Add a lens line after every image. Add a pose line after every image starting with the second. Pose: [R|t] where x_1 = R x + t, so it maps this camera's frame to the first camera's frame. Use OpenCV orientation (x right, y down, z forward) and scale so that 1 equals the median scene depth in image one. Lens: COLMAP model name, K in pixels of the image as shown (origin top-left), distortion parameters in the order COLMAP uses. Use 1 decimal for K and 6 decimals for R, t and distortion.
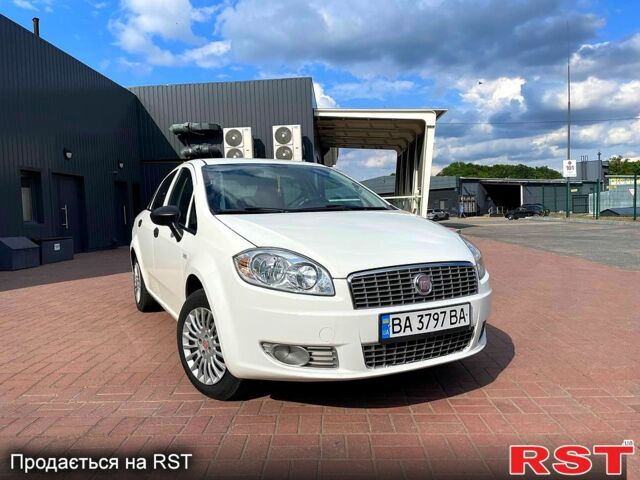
lens RADIAL K [[465.9, 0, 329.8], [0, 465.9, 240.6], [0, 0, 1]] dist [0.076343, -0.092780]
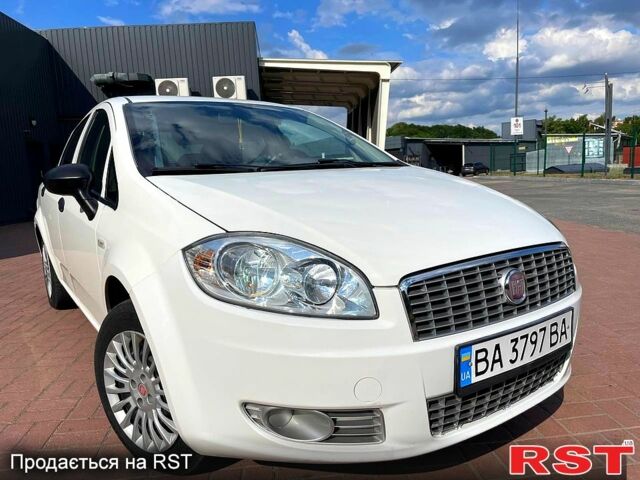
lens RADIAL K [[465.9, 0, 329.8], [0, 465.9, 240.6], [0, 0, 1]] dist [0.076343, -0.092780]
pose [[0.992711, -0.034250, 0.115553, -0.084033], [0.024964, 0.996412, 0.080874, -0.015515], [-0.117908, -0.077400, 0.990003, 0.364980]]
